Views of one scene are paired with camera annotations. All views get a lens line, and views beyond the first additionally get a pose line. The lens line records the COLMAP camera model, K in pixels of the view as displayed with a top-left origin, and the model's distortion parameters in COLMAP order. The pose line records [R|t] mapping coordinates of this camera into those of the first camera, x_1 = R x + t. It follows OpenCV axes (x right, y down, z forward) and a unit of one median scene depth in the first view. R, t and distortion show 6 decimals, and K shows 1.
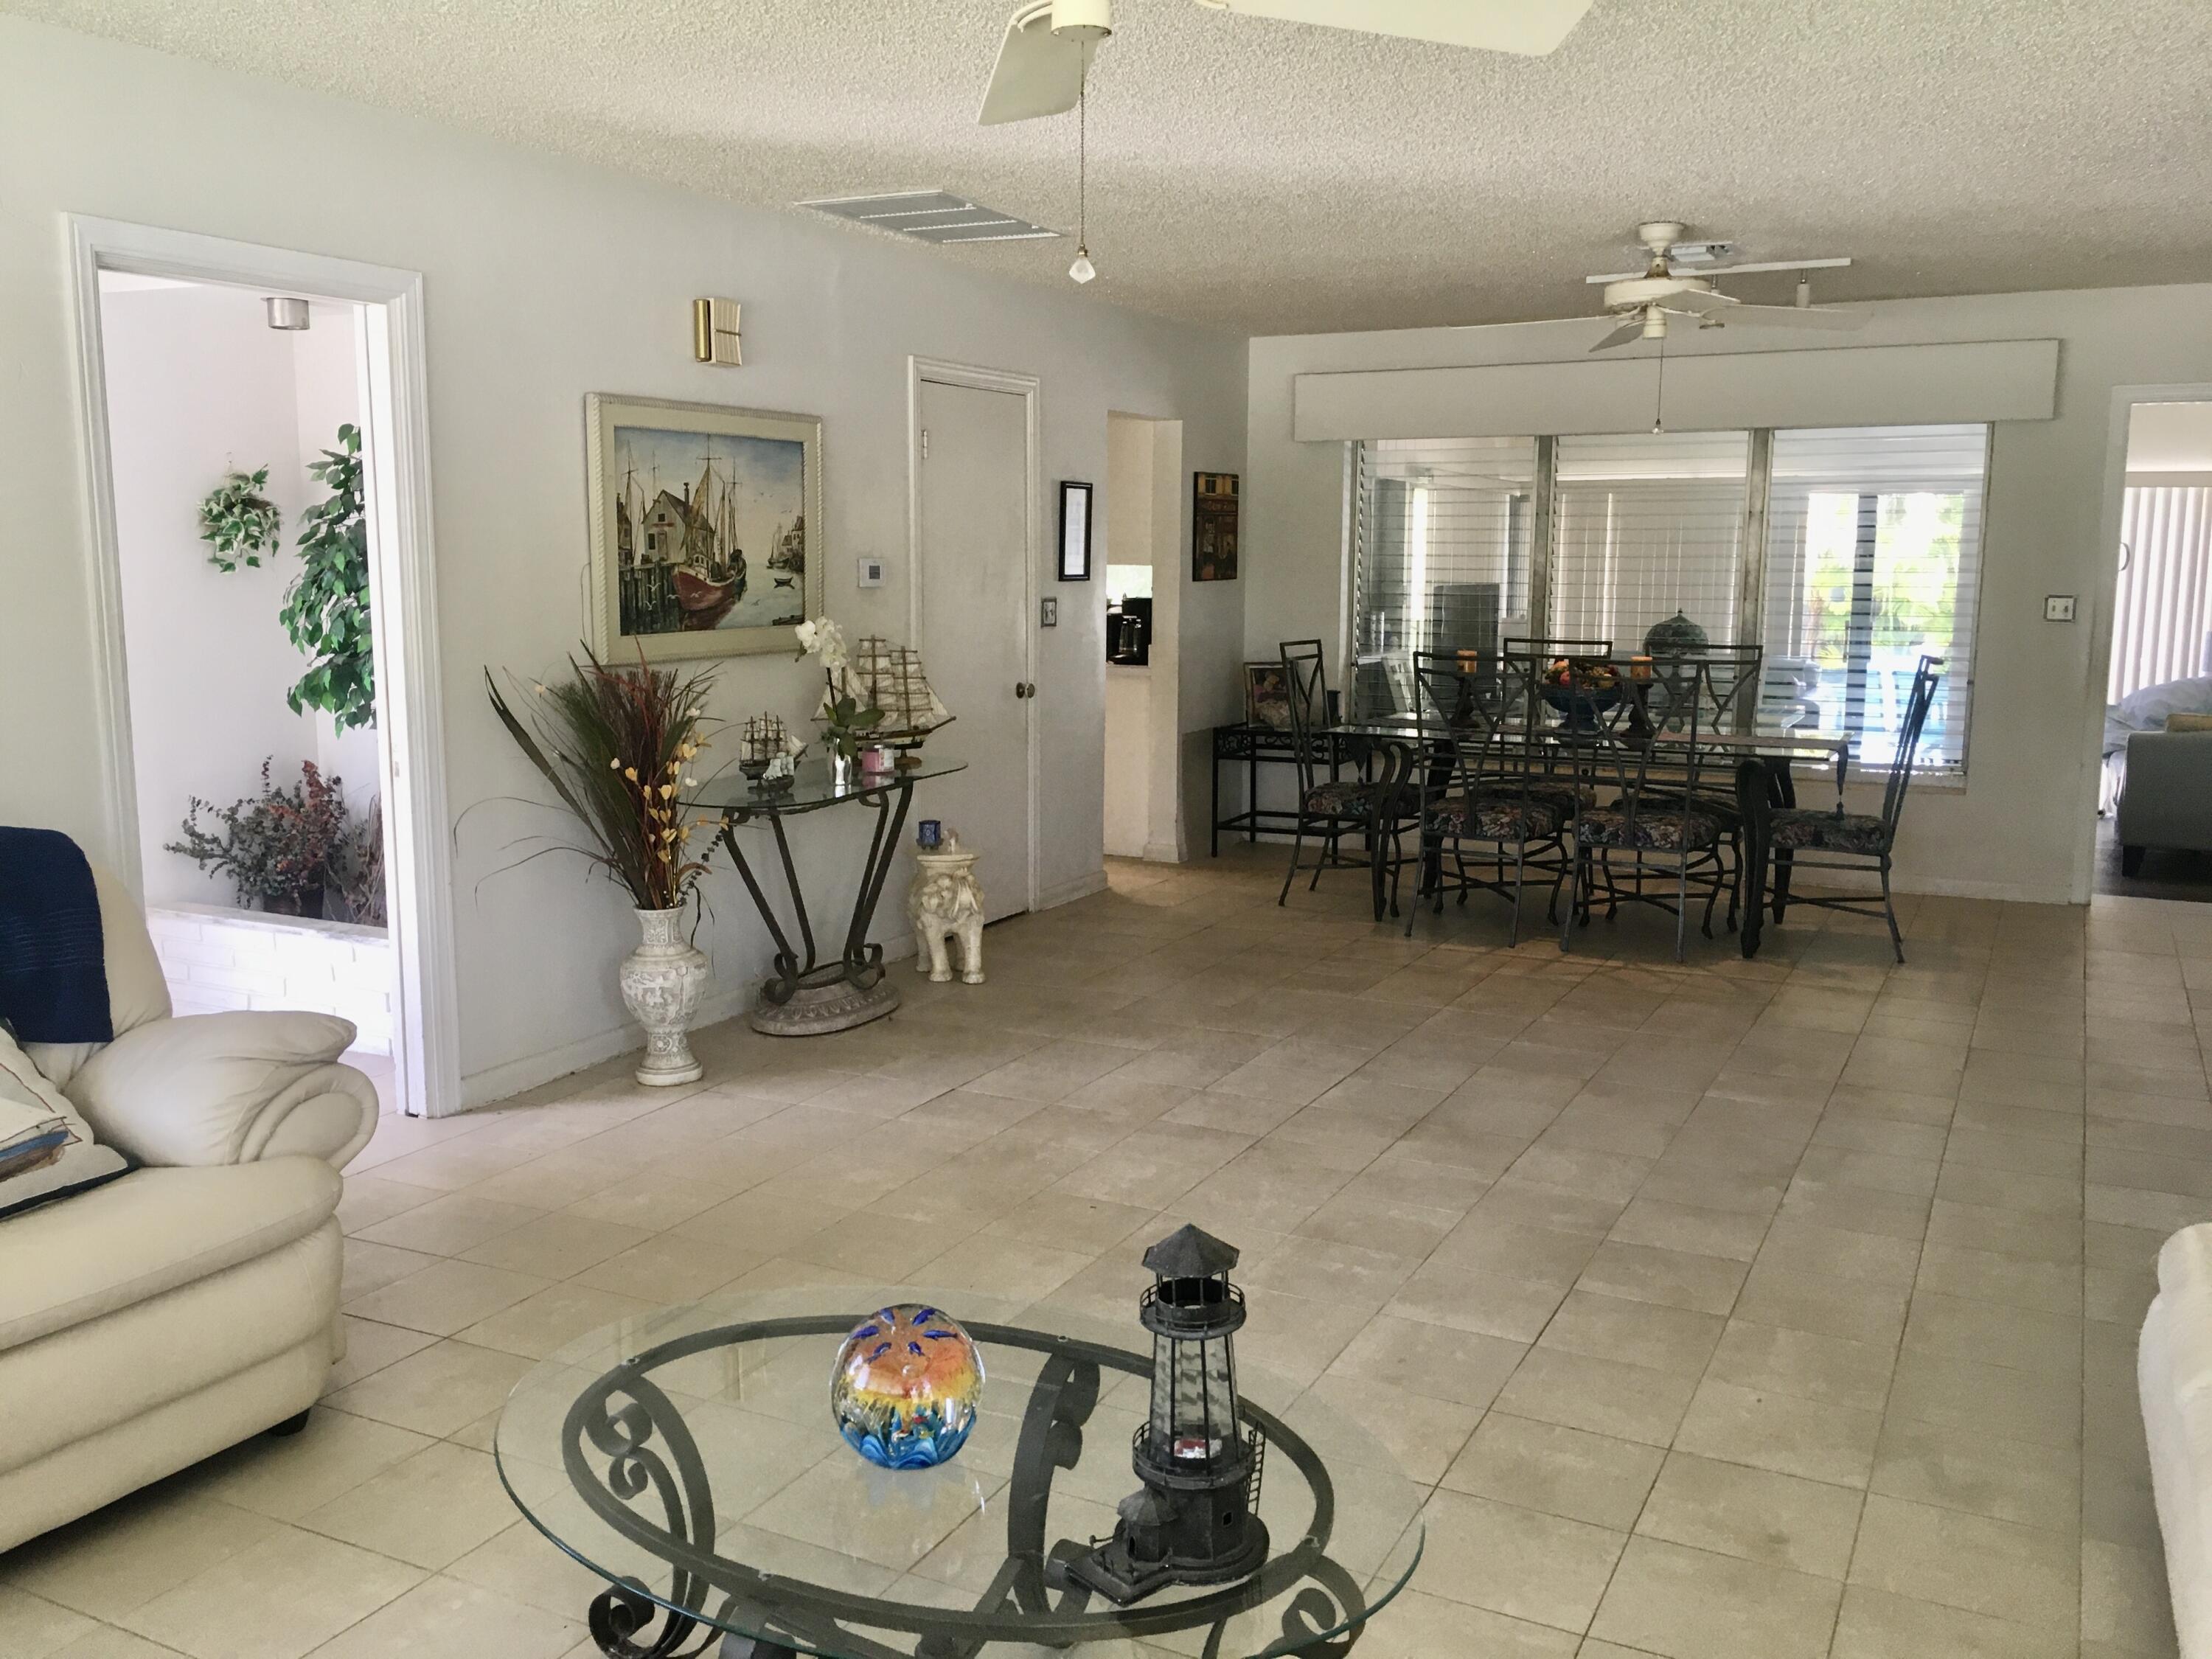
lens RADIAL K [[1881.9, 0, 1098.6], [0, 1881.9, 815.3], [0, 0, 1]] dist [0.092167, -0.129254]
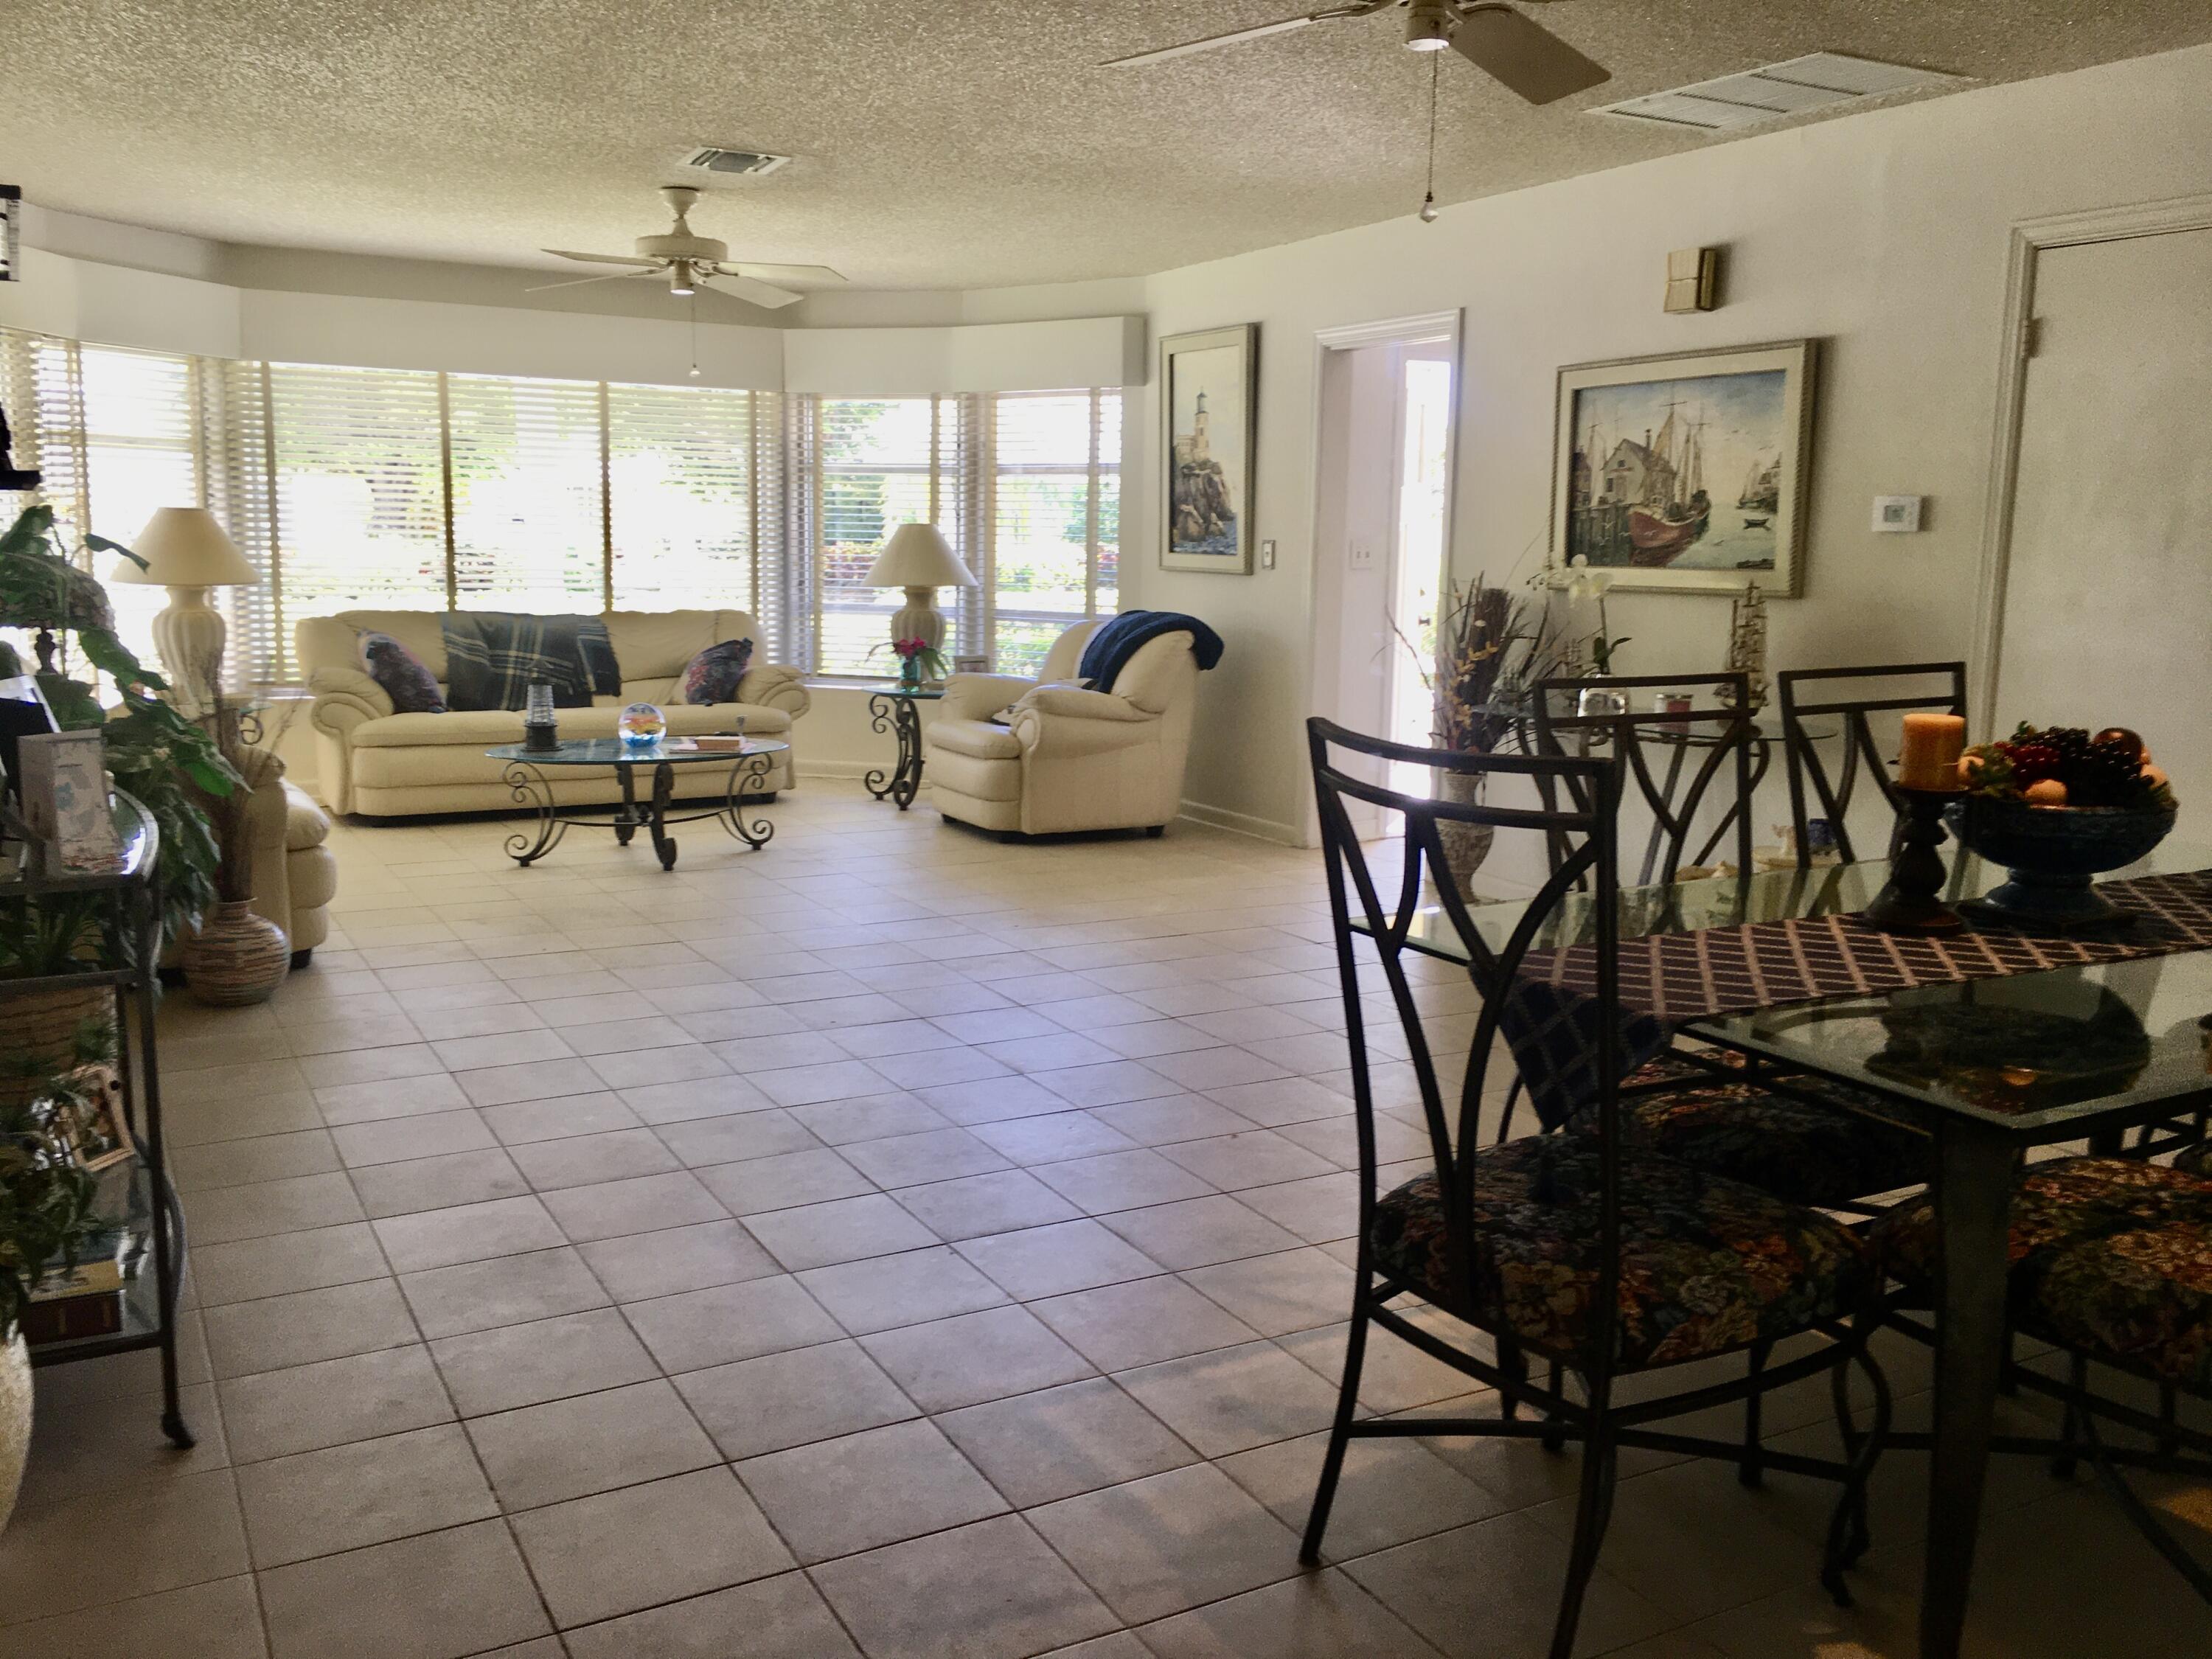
lens RADIAL K [[1881.9, 0, 1098.6], [0, 1881.9, 815.3], [0, 0, 1]] dist [0.092167, -0.129254]
pose [[-0.557291, 0.112233, -0.822697, 0.864919], [-0.134130, 0.965641, 0.222592, -0.159079], [0.819412, 0.234397, -0.523089, 1.338477]]
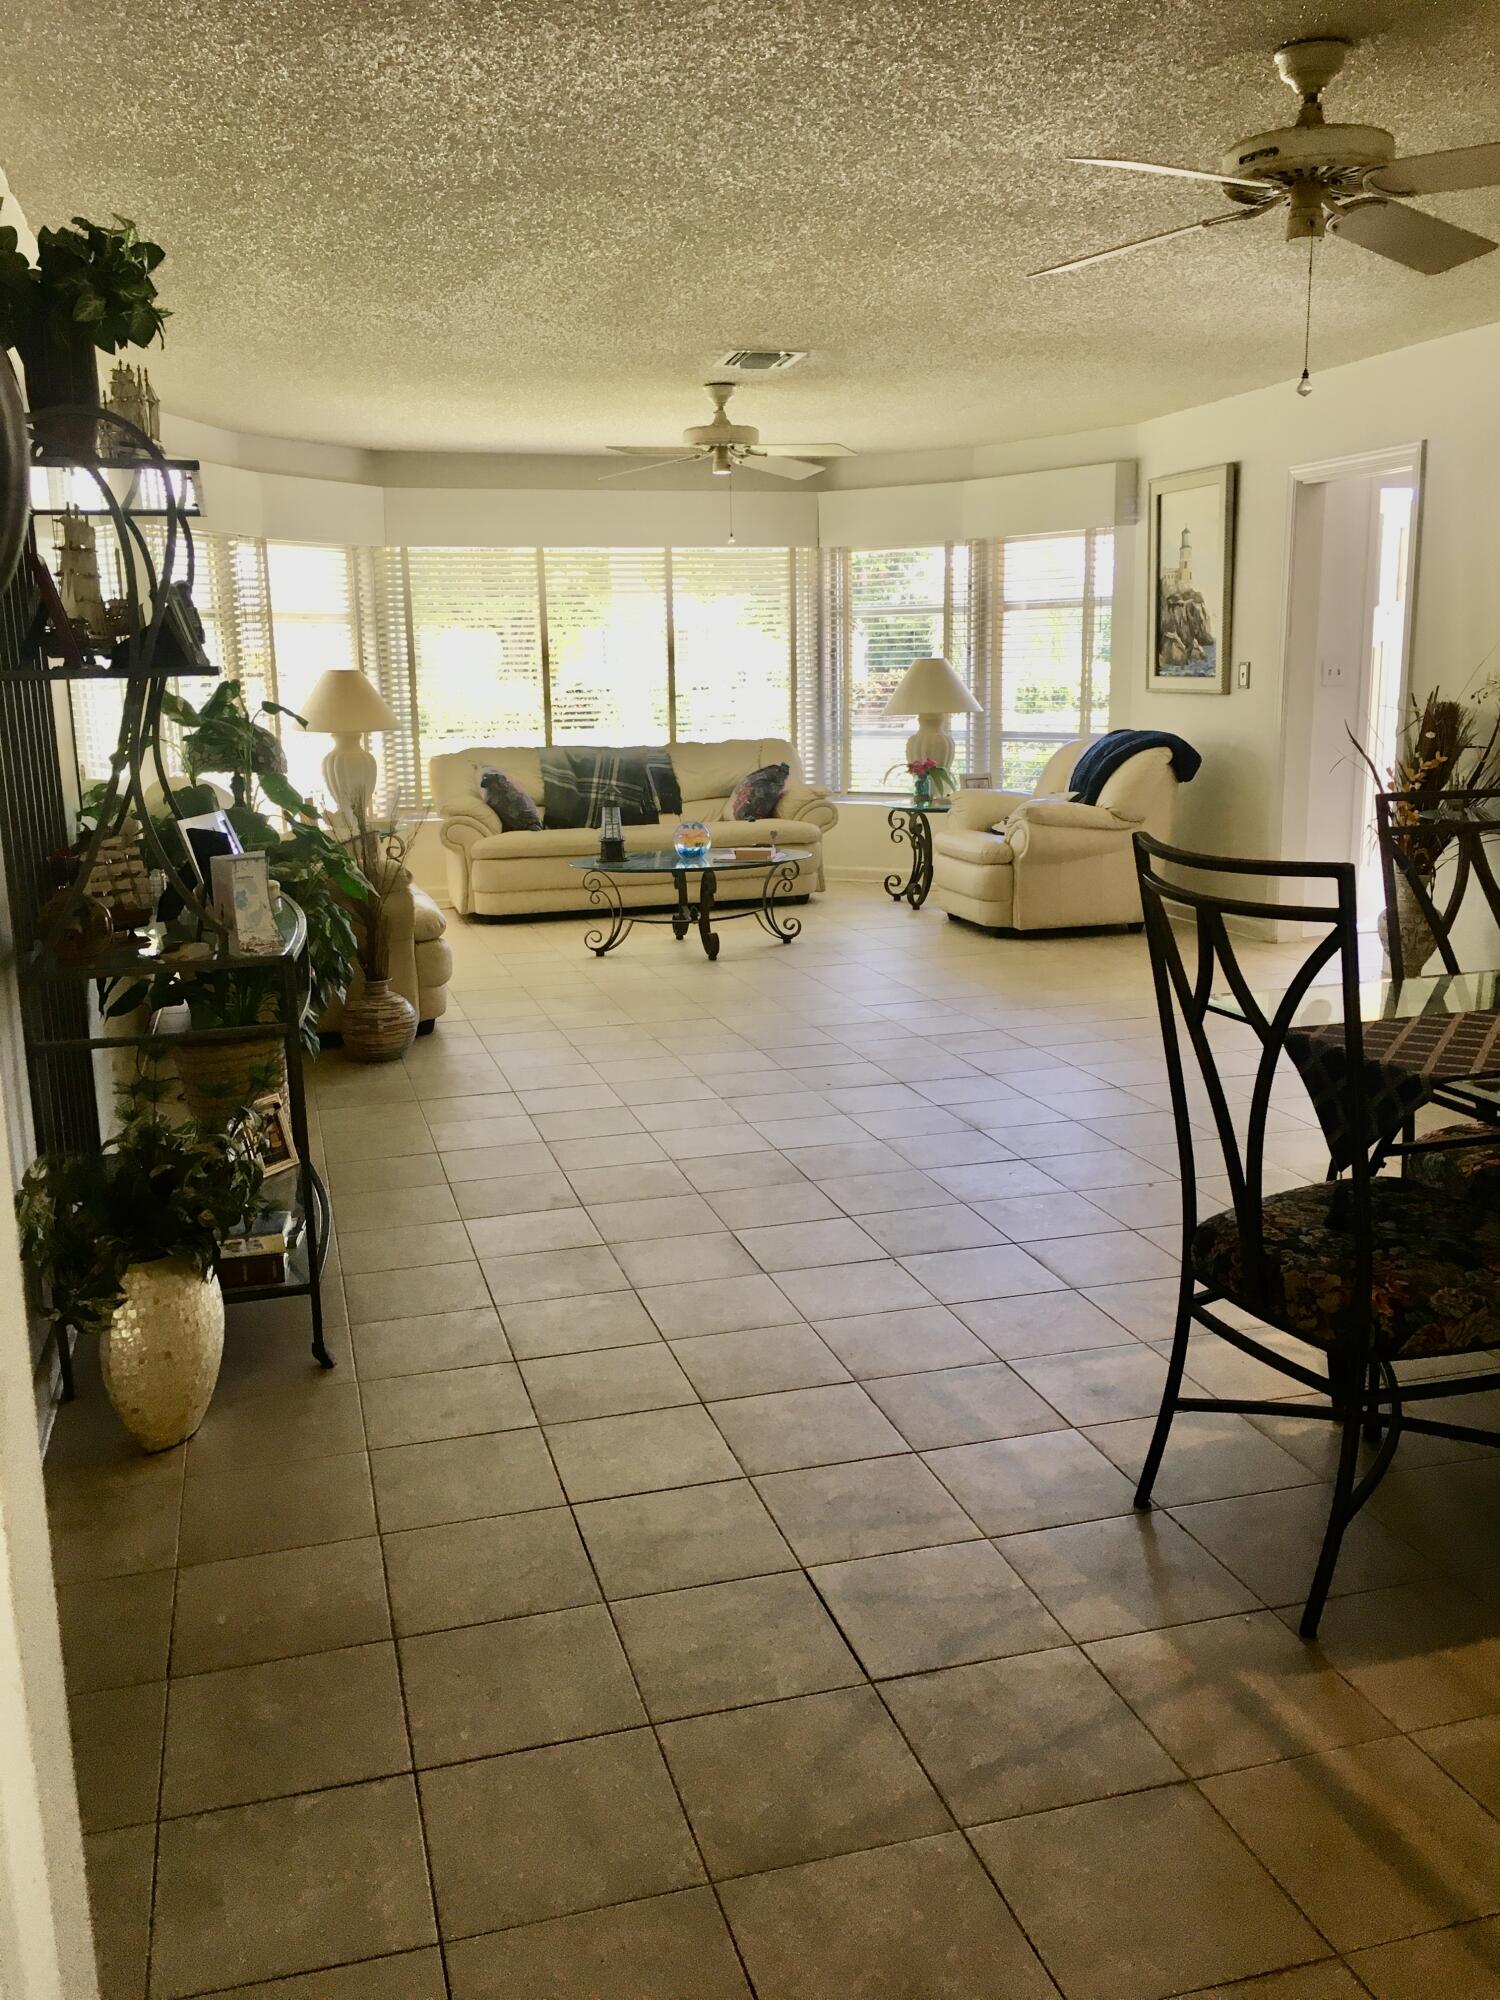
lens RADIAL K [[1701.5, 0, 750.0], [0, 1701.5, 1000.0], [0, 0, 1]] dist [0.092167, -0.129254]
pose [[-0.727100, 0.146890, -0.670633, 0.893013], [-0.079360, 0.952311, 0.294629, -0.180089], [0.681929, 0.267446, -0.680768, 1.415317]]
